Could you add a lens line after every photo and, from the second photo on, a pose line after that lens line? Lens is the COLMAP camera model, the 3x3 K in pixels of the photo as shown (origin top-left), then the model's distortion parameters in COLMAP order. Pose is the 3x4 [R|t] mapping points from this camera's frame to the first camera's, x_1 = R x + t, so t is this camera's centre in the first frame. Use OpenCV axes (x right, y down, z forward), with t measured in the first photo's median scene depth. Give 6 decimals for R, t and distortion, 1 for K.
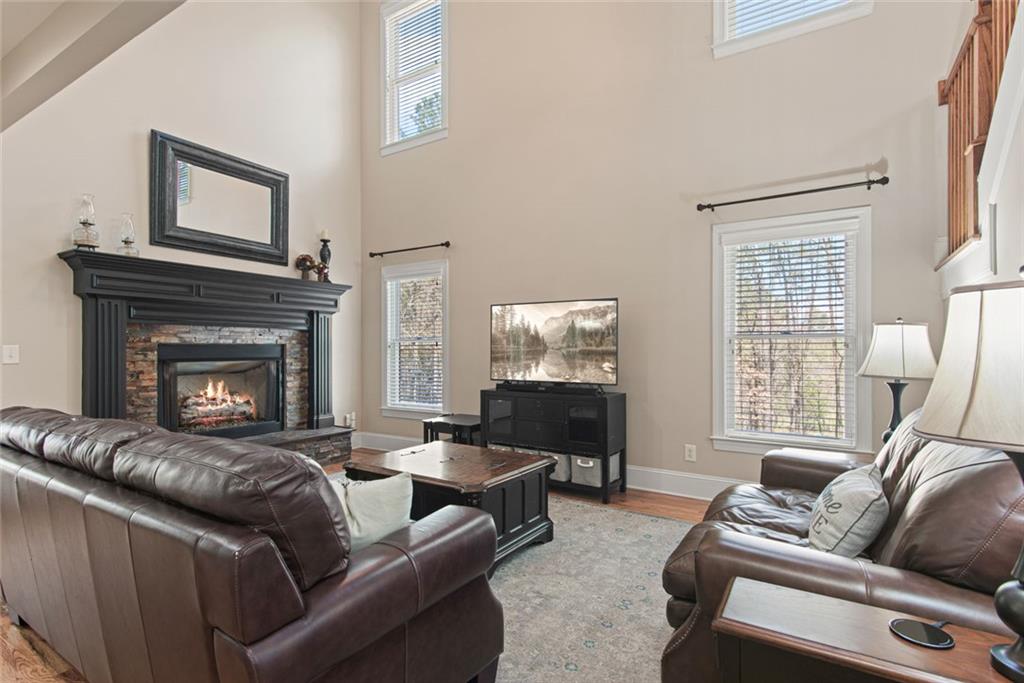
lens RADIAL K [[502.3, 0, 511.8], [0, 502.3, 349.7], [0, 0, 1]] dist [0.006779, -0.002696]
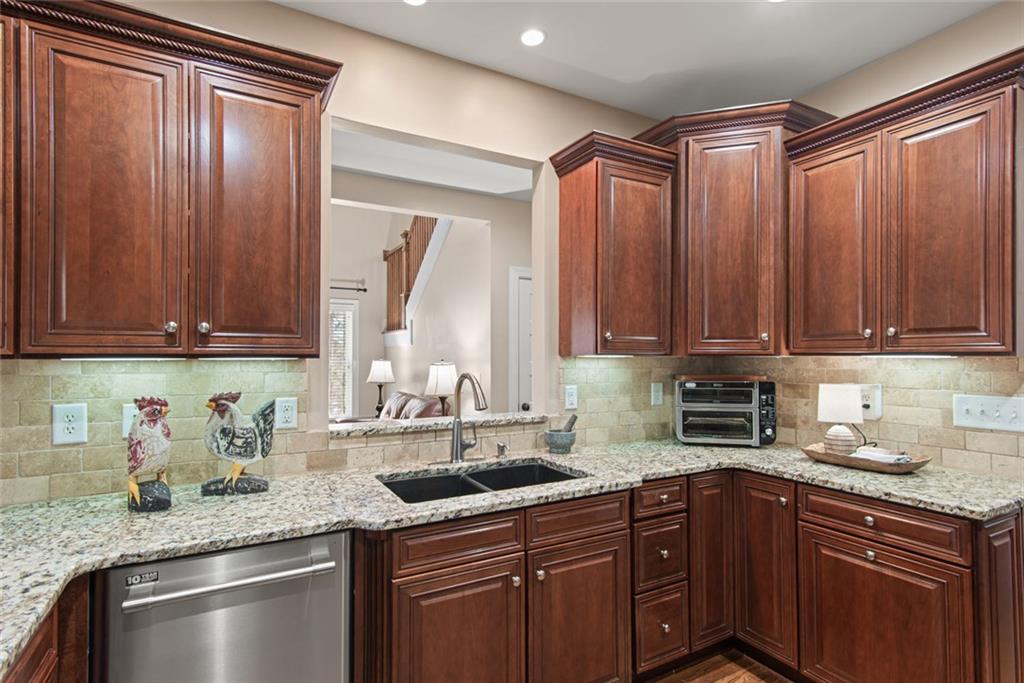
lens RADIAL K [[502.3, 0, 497.9], [0, 502.3, 353.5], [0, 0, 1]] dist [0.006779, -0.002696]
pose [[0.478063, -0.000105, 0.878325, -0.591930], [-0.007361, 0.999964, 0.004126, -0.055137], [-0.878295, -0.008438, 0.478045, -0.353608]]
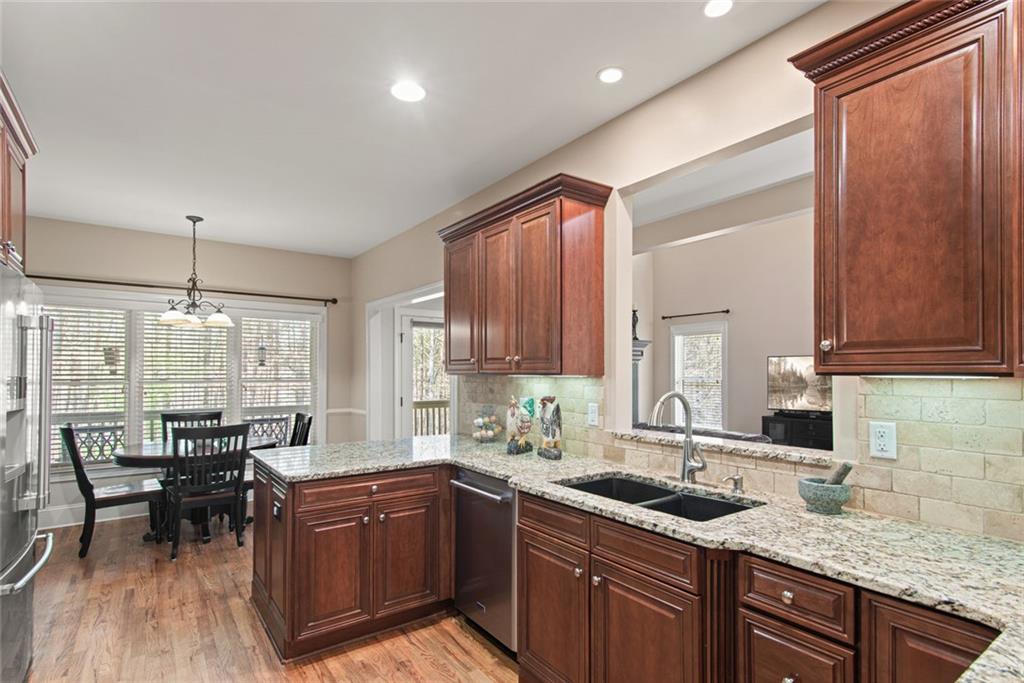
lens RADIAL K [[502.3, 0, 507.2], [0, 502.3, 368.0], [0, 0, 1]] dist [0.006779, -0.002696]
pose [[0.931514, -0.006590, -0.363646, -0.209321], [0.006563, 0.999978, -0.001310, -0.057371], [0.363646, -0.001166, 0.931536, -0.576559]]
